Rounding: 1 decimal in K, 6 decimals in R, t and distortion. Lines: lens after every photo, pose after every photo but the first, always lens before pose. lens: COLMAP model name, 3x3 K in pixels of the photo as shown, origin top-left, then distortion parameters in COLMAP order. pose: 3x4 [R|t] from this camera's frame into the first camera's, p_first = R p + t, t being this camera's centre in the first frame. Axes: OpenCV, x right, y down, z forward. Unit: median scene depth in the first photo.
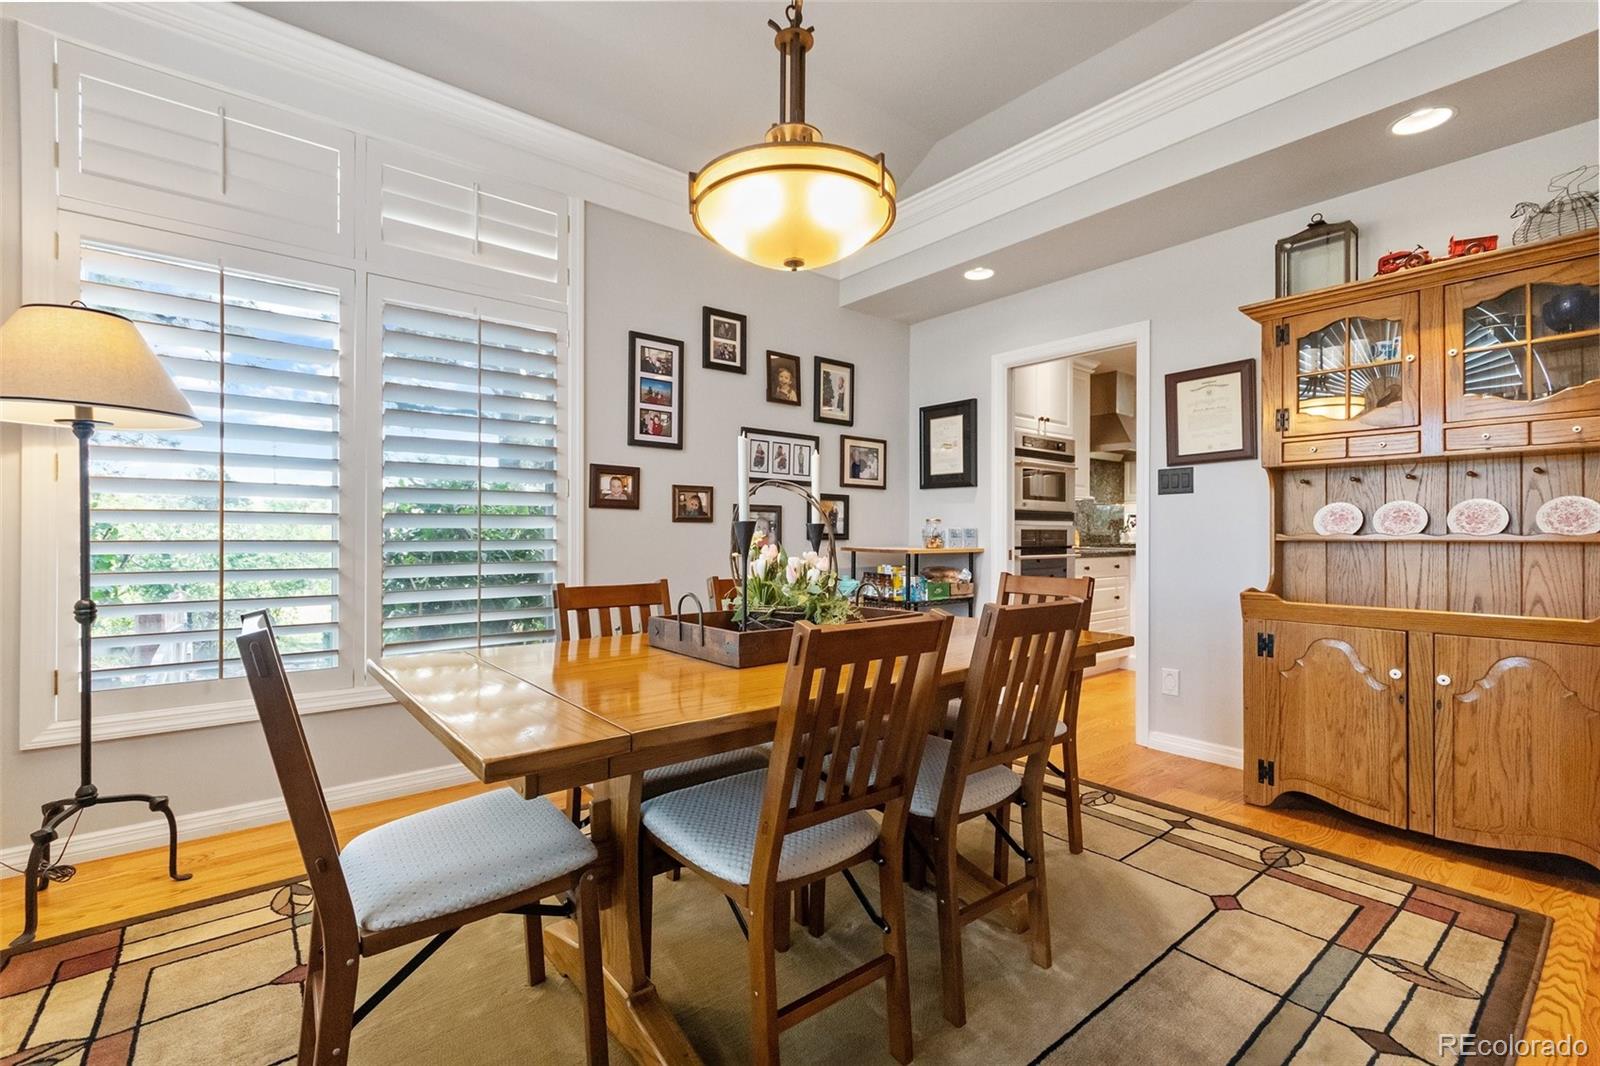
lens RADIAL K [[705.5, 0, 801.9], [0, 705.5, 533.0], [0, 0, 1]] dist [0.008687, -0.002939]
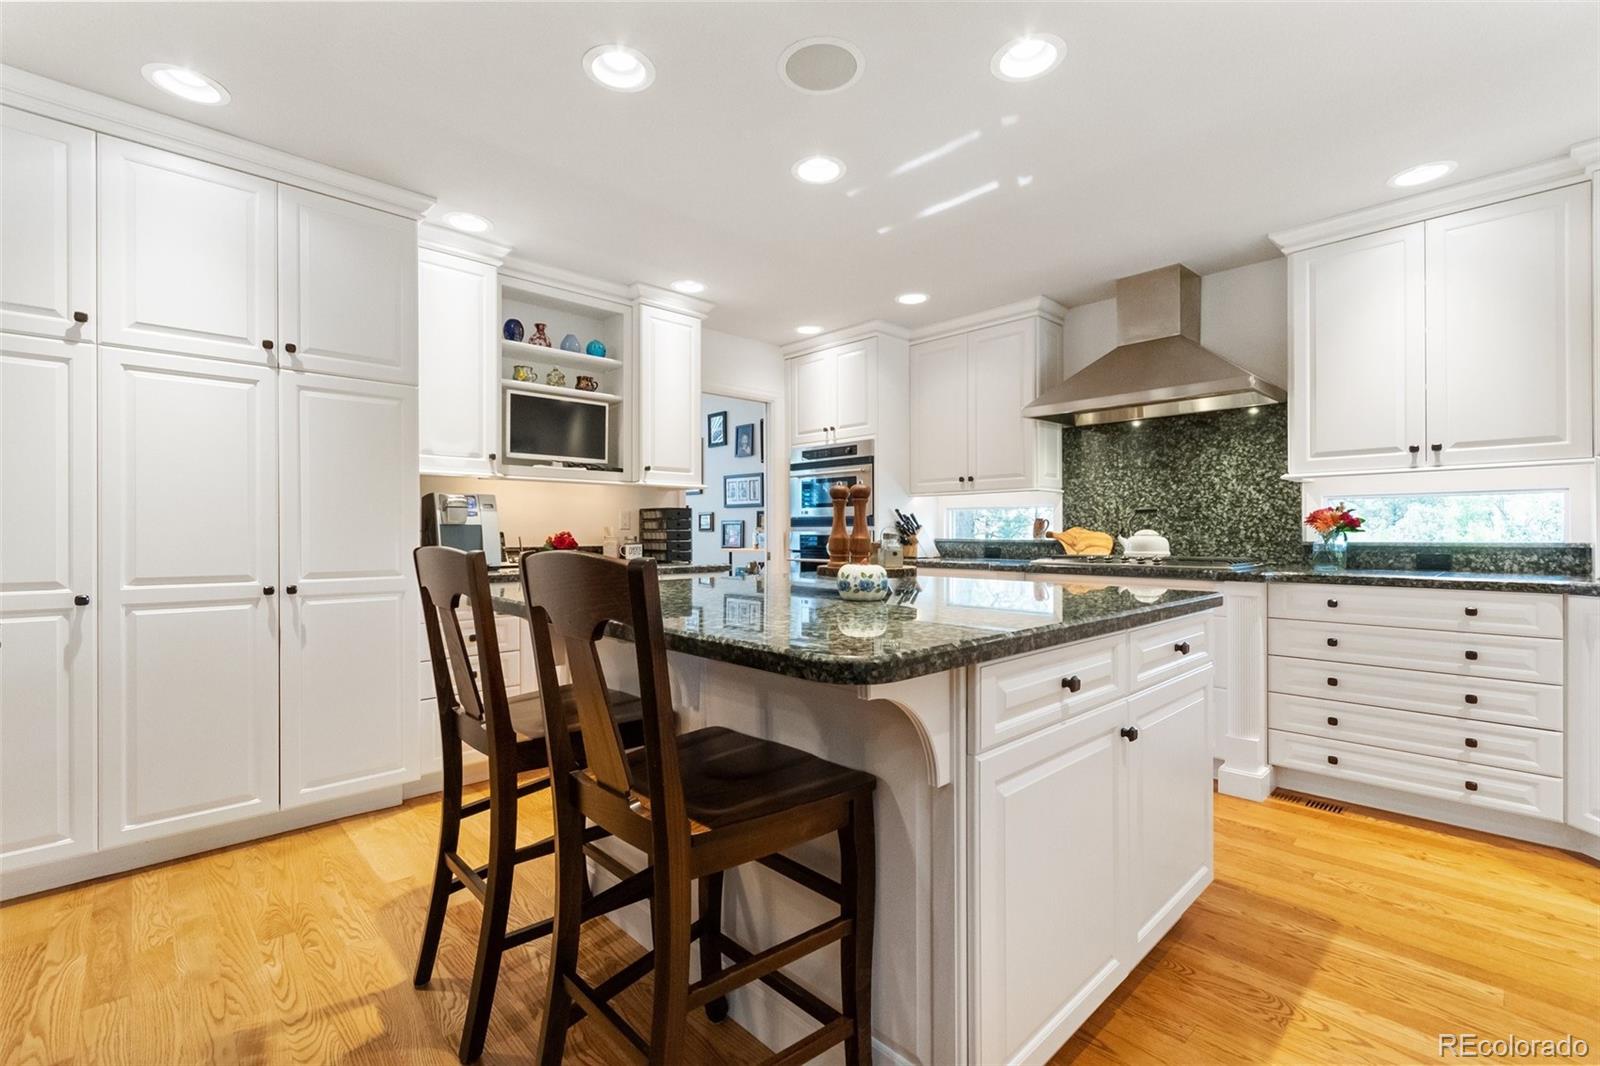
lens RADIAL K [[705.5, 0, 776.3], [0, 705.5, 534.6], [0, 0, 1]] dist [0.008687, -0.002939]
pose [[0.073335, -0.002107, -0.997305, 1.428429], [0.006847, 0.999975, -0.001609, -0.004270], [0.997284, -0.006710, 0.073348, 0.877289]]
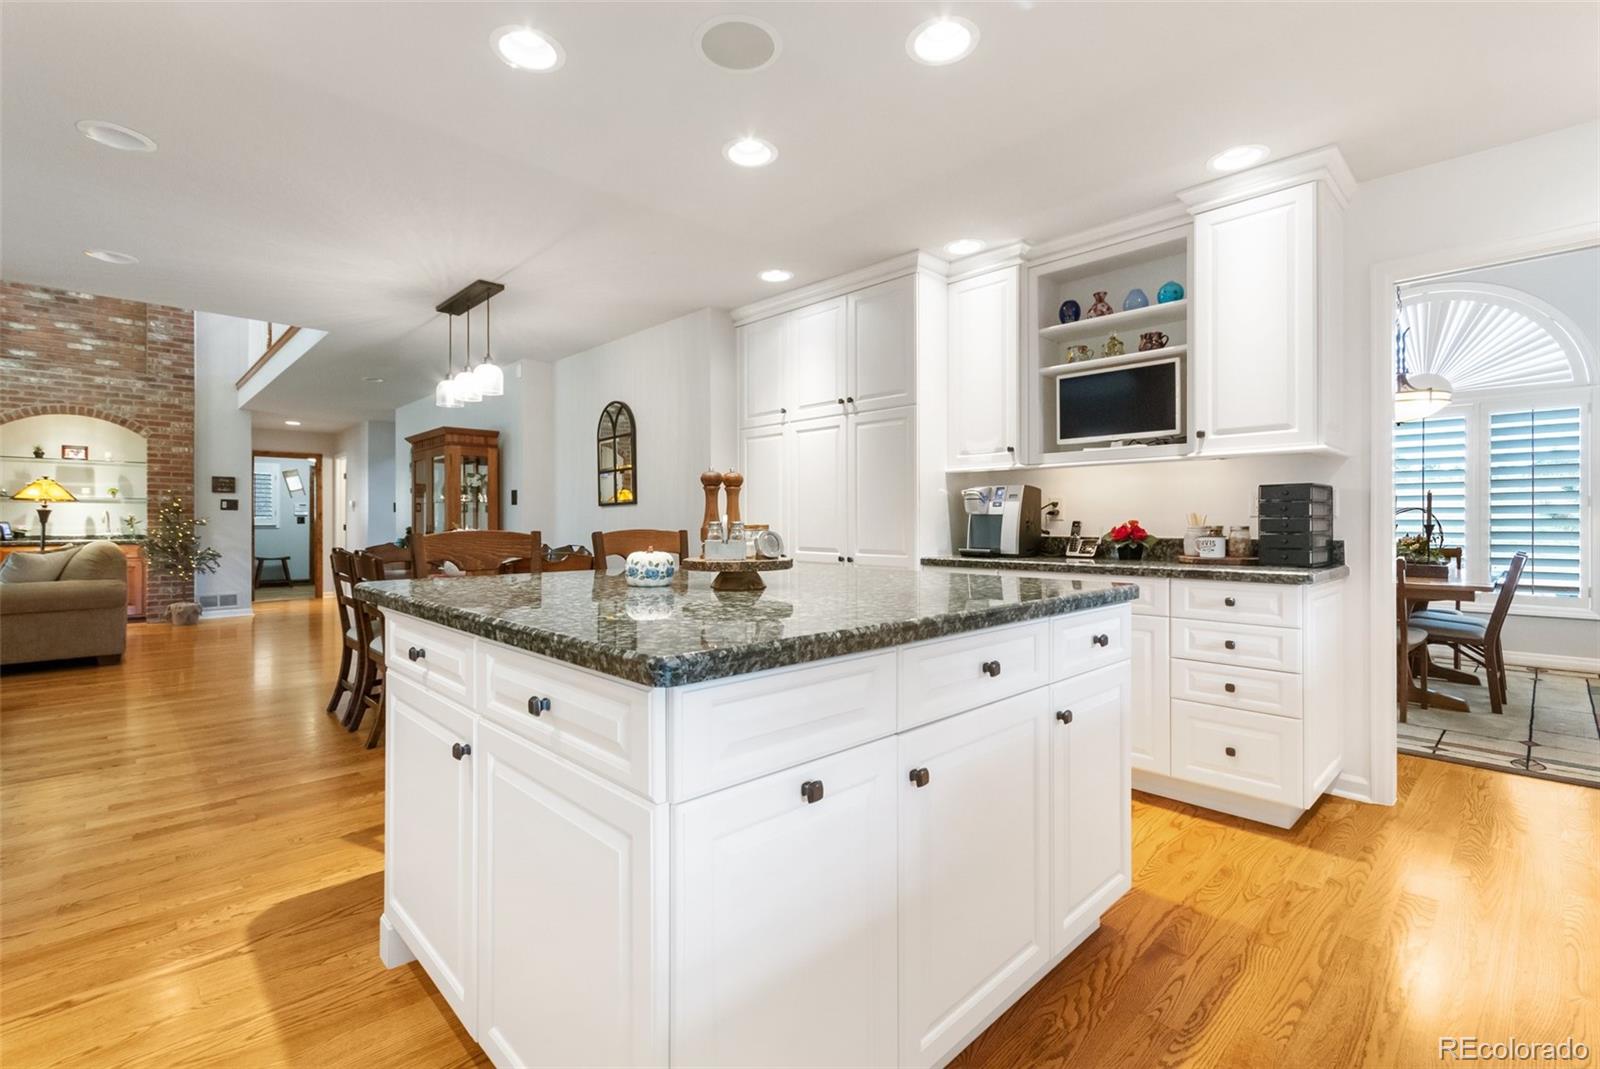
lens RADIAL K [[714.8, 0, 796.4], [0, 714.8, 527.4], [0, 0, 1]] dist [0.006323, -0.002780]
pose [[-0.996207, -0.004757, -0.086887, 0.976557], [-0.004962, 0.999985, 0.002146, -0.003975], [0.086876, 0.002569, -0.996216, 1.388455]]
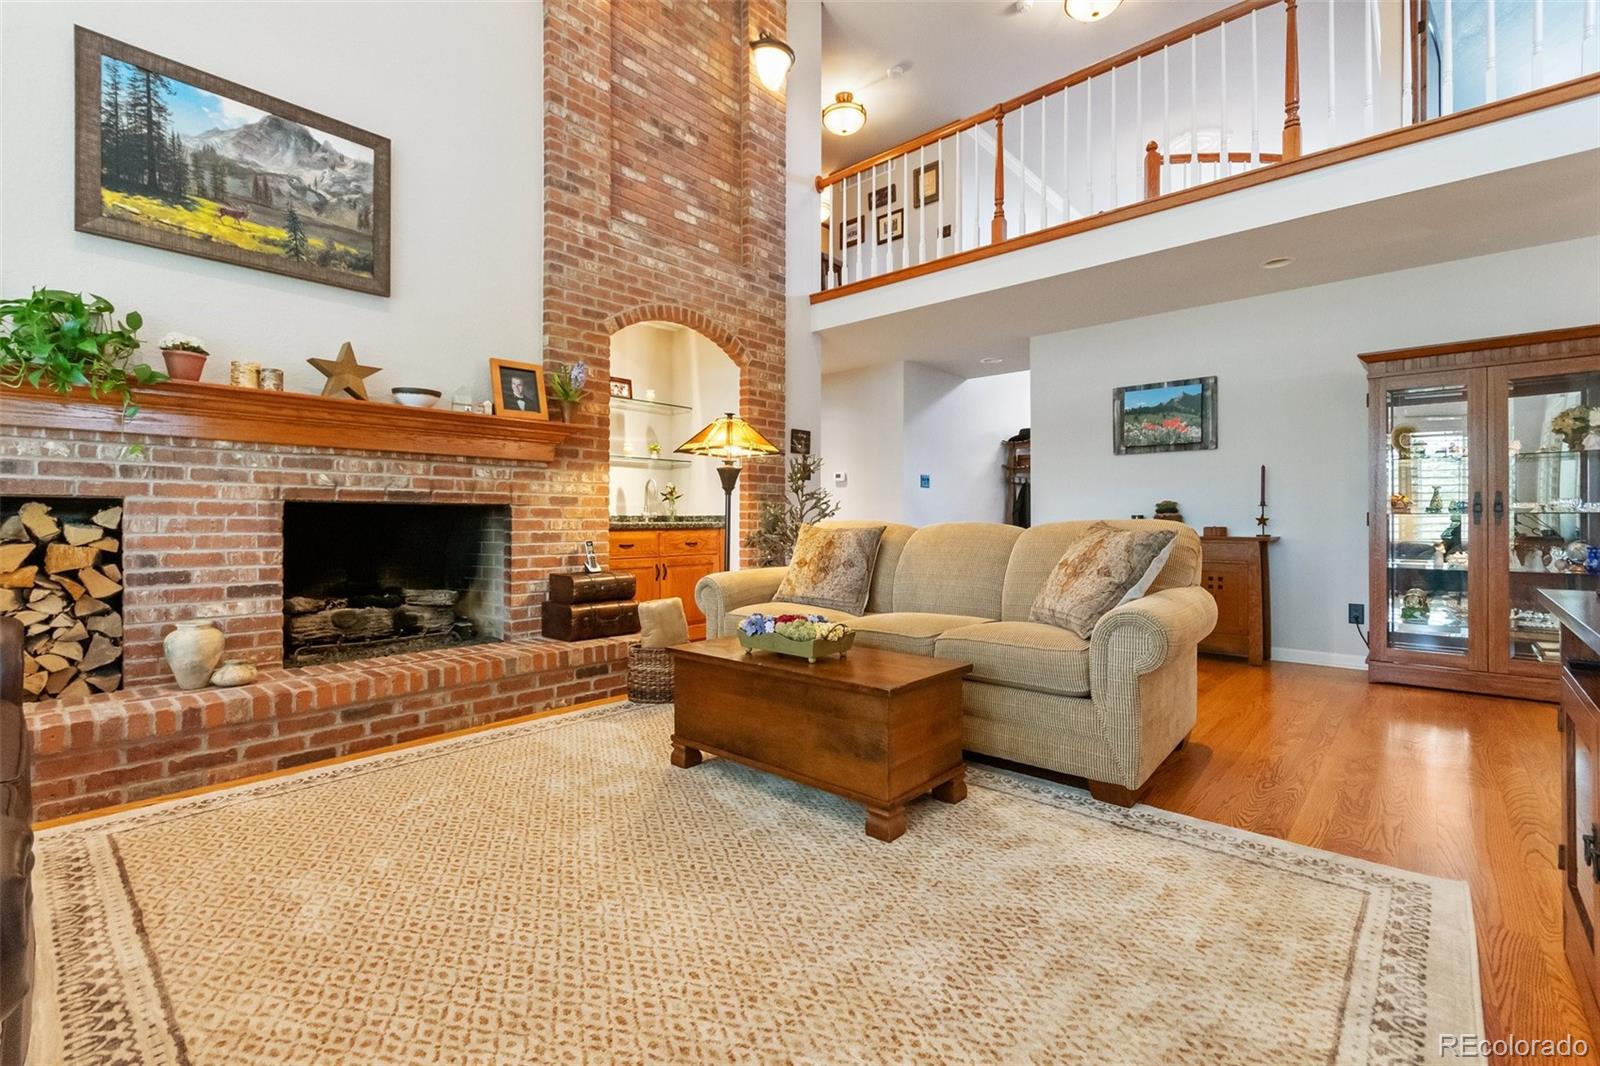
lens RADIAL K [[705.5, 0, 810.7], [0, 705.5, 514.8], [0, 0, 1]] dist [0.008687, -0.002939]
pose [[-0.987867, -0.005432, -0.155205, 2.479024], [-0.004593, 0.999973, -0.005764, 0.033607], [0.155233, -0.004981, -0.987865, 0.637284]]
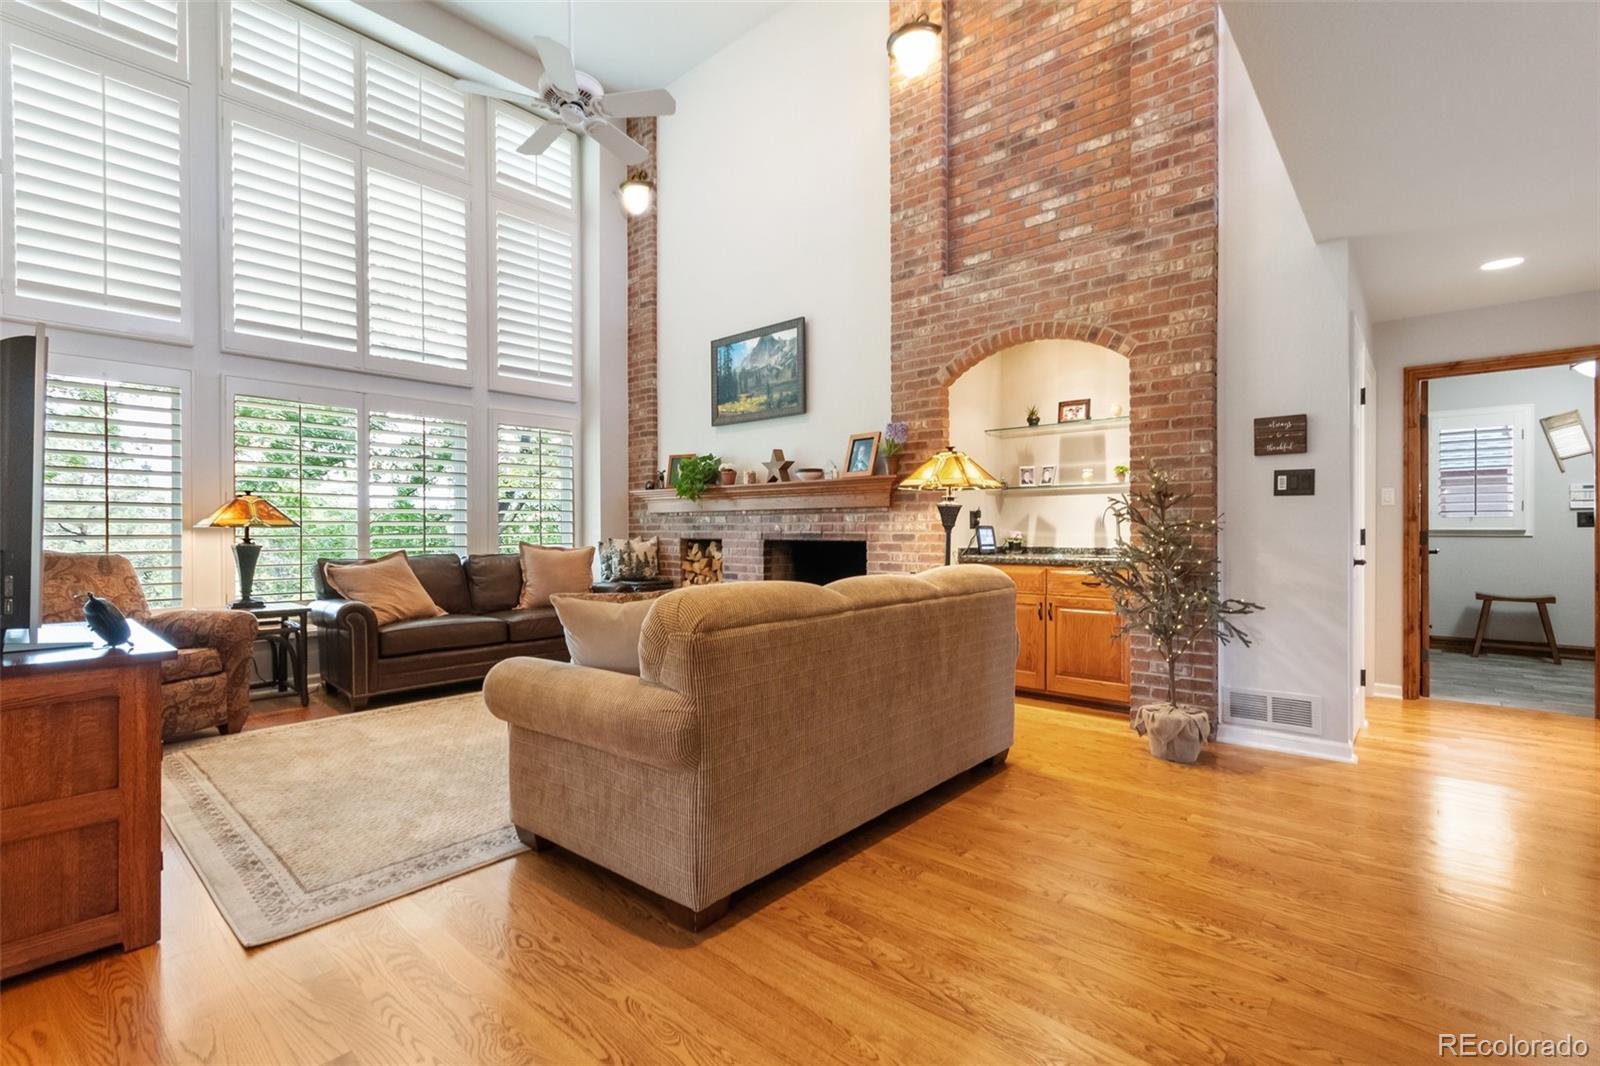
lens RADIAL K [[705.5, 0, 793.9], [0, 705.5, 528.7], [0, 0, 1]] dist [0.008687, -0.002939]
pose [[-0.155909, -0.003790, 0.987764, 1.619514], [0.001175, 0.999991, 0.004023, -0.005461], [-0.987771, 0.001787, -0.155904, 0.042764]]
